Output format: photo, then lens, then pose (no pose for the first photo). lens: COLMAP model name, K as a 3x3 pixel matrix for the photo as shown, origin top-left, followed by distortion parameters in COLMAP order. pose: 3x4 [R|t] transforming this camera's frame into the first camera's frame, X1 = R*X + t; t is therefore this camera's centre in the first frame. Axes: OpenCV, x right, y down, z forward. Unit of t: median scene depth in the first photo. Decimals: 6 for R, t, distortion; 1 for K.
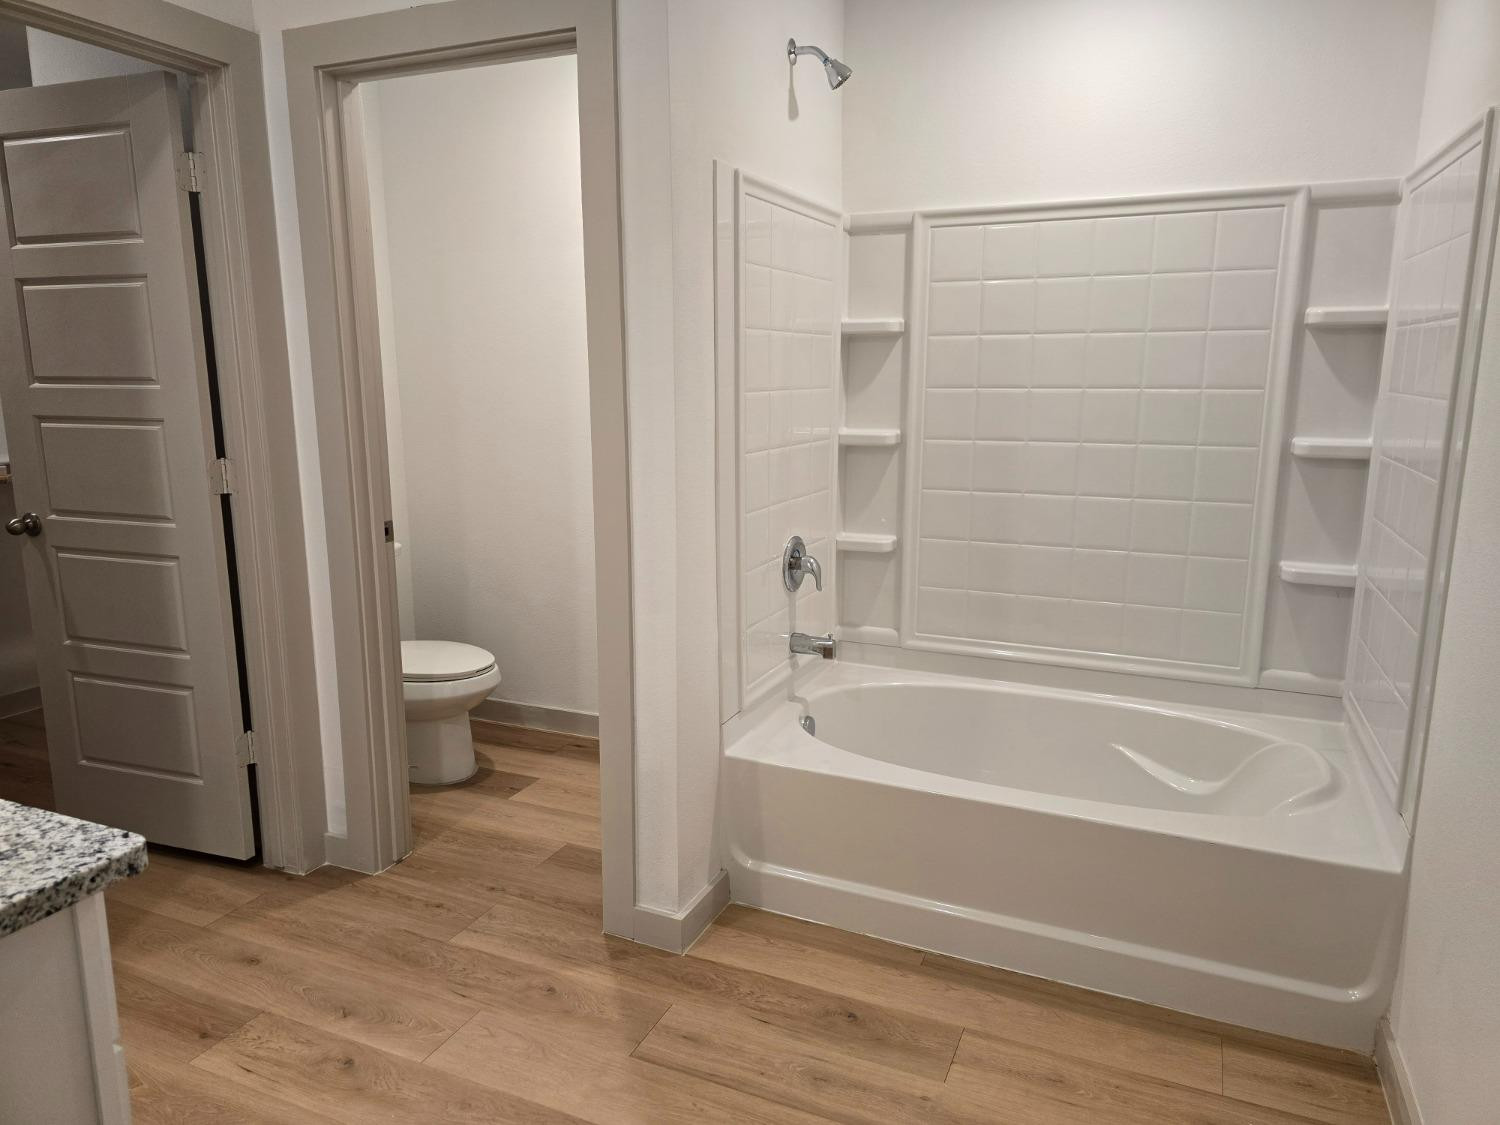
lens RADIAL K [[999.1, 0, 758.7], [0, 999.1, 562.8], [0, 0, 1]] dist [0.072088, -0.071887]
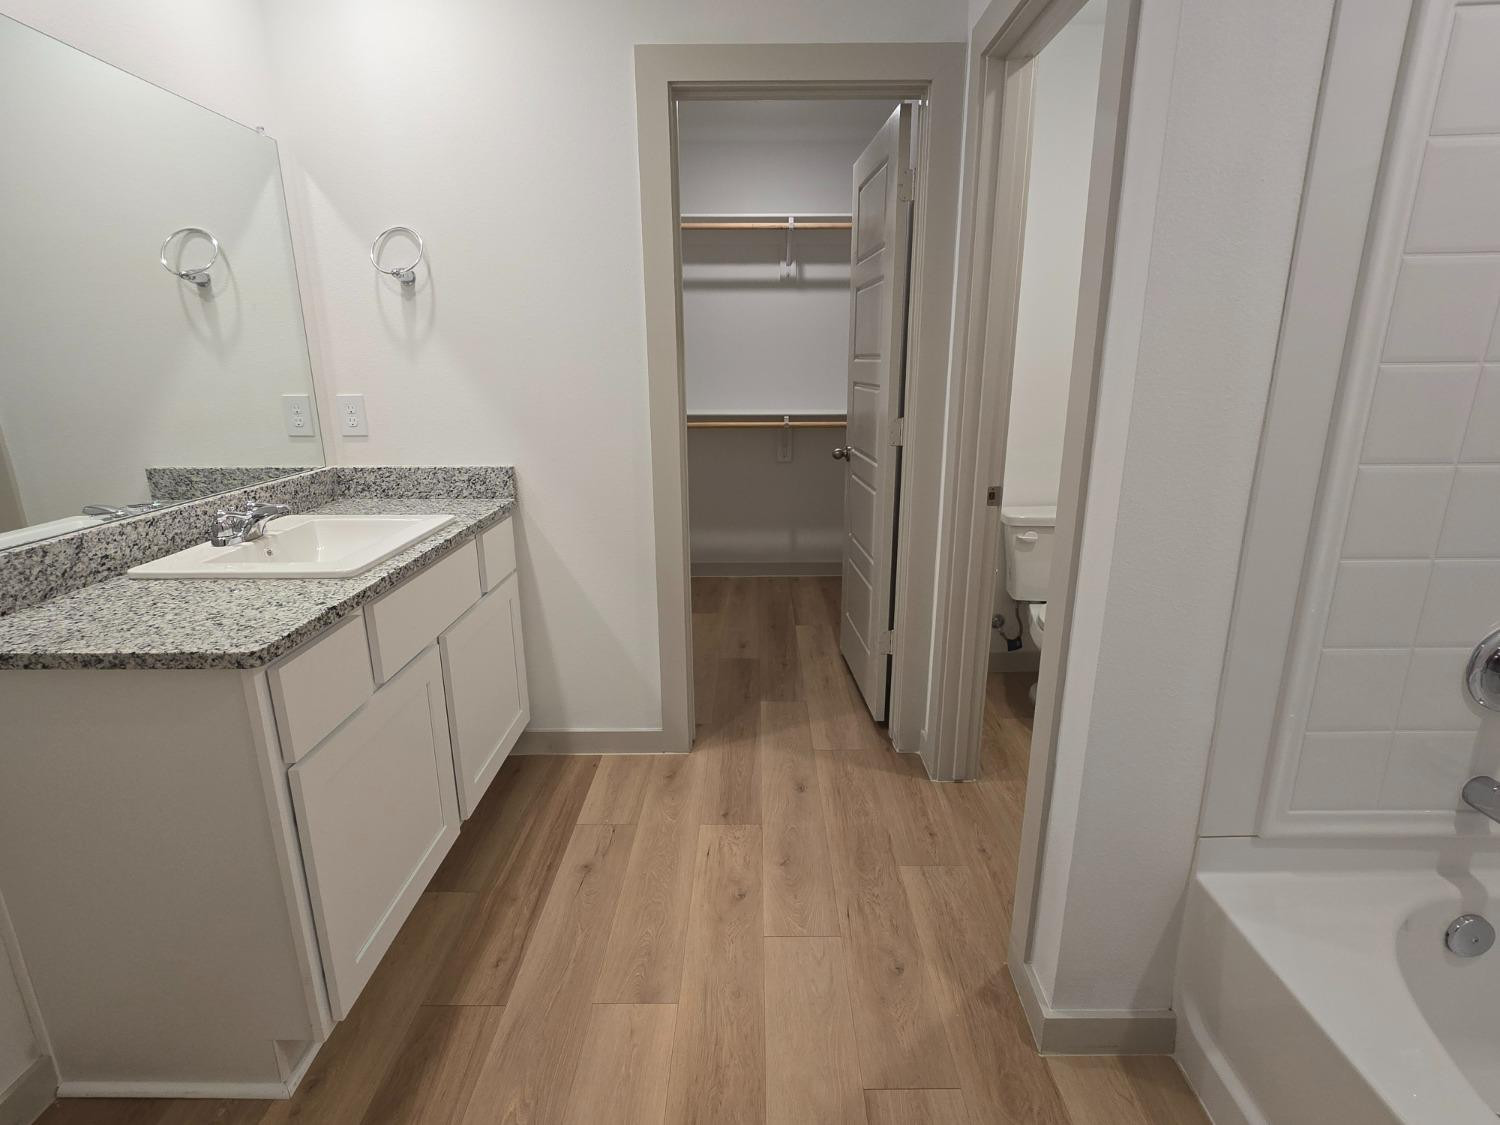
lens RADIAL K [[724.1, 0, 749.3], [0, 724.1, 548.6], [0, 0, 1]] dist [-0.000675, -0.000433]
pose [[0.395250, 0.230714, -0.889128, 0.243893], [-0.165122, 0.970022, 0.178302, -0.075614], [0.903611, 0.076340, 0.421497, 0.467059]]
